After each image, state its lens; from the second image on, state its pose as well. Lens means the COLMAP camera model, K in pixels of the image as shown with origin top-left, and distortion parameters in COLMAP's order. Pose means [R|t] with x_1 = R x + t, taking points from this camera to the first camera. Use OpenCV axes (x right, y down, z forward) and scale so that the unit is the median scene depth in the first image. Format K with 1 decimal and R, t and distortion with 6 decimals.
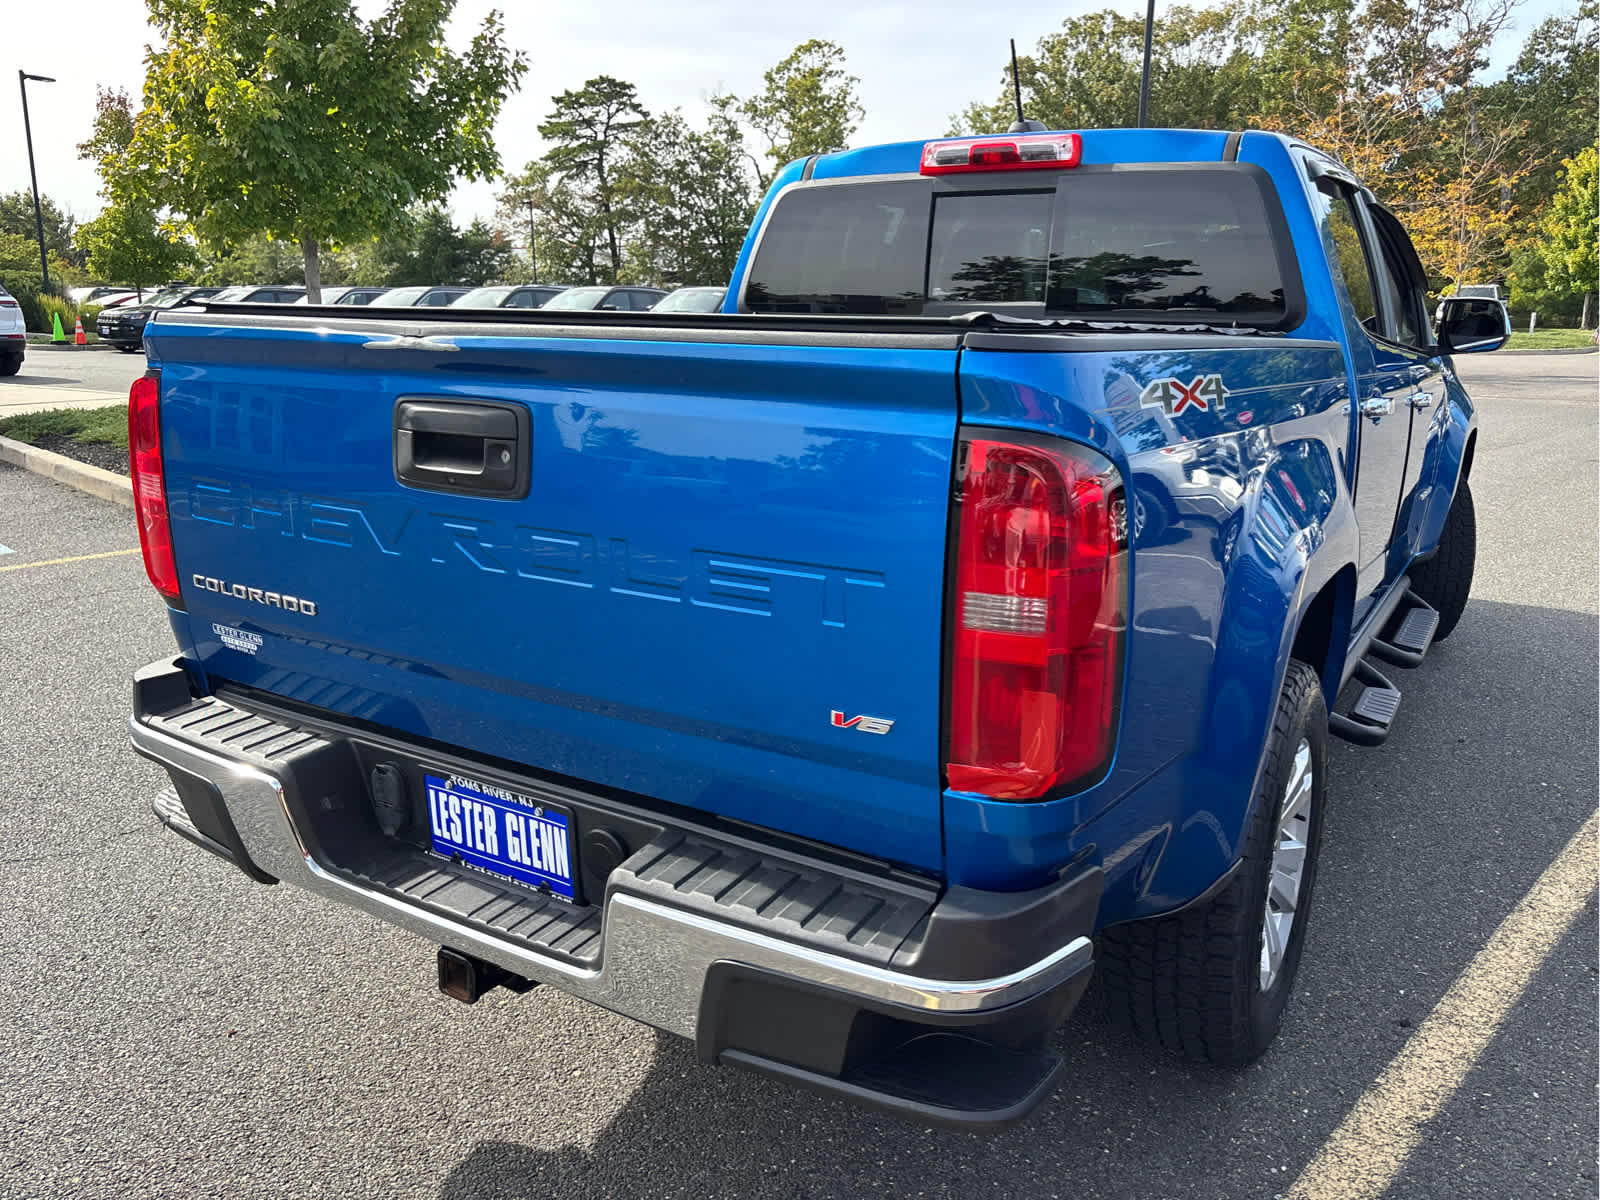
lens RADIAL K [[1220.9, 0, 800.9], [0, 1220.9, 593.8], [0, 0, 1]] dist [0.029537, -0.032781]
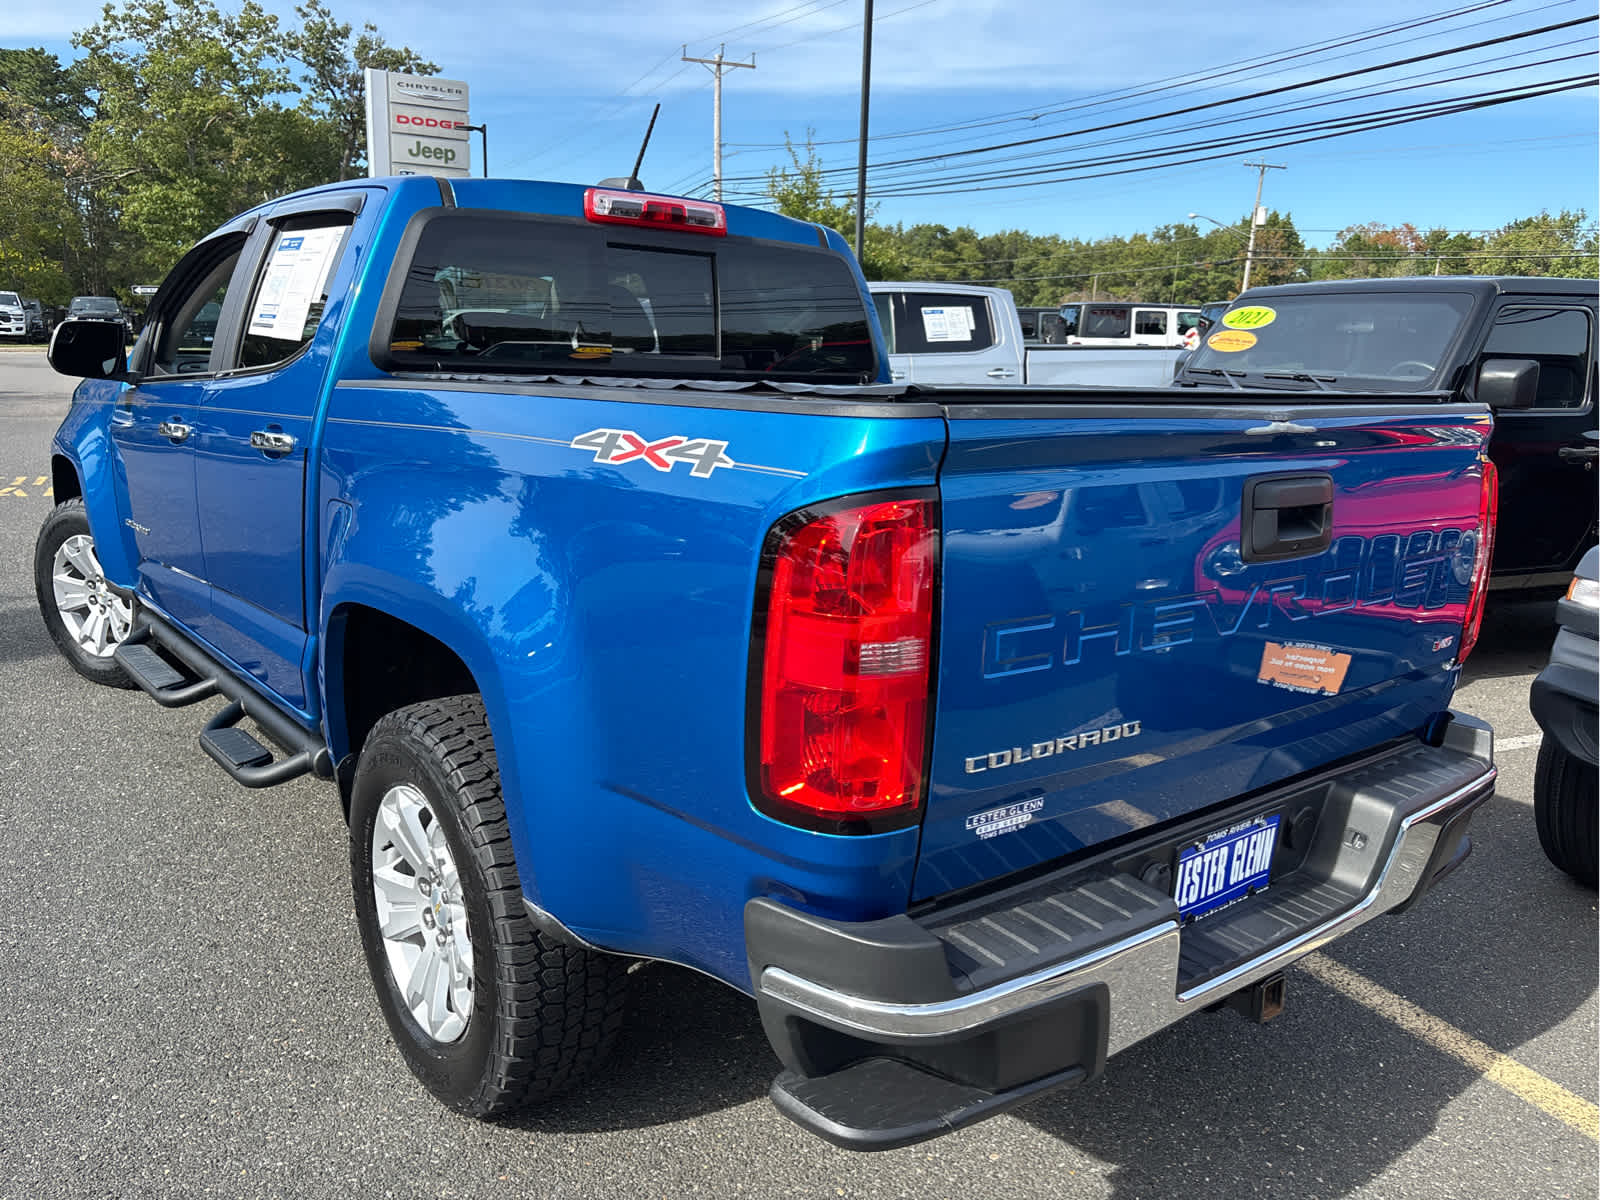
lens RADIAL K [[1220.9, 0, 799.9], [0, 1220.9, 599.6], [0, 0, 1]] dist [0.029537, -0.032781]
pose [[0.336200, -0.189872, 0.922452, -1.318031], [0.192735, 0.972608, 0.129951, -0.247864], [-0.921858, 0.134099, 0.363586, 0.907749]]
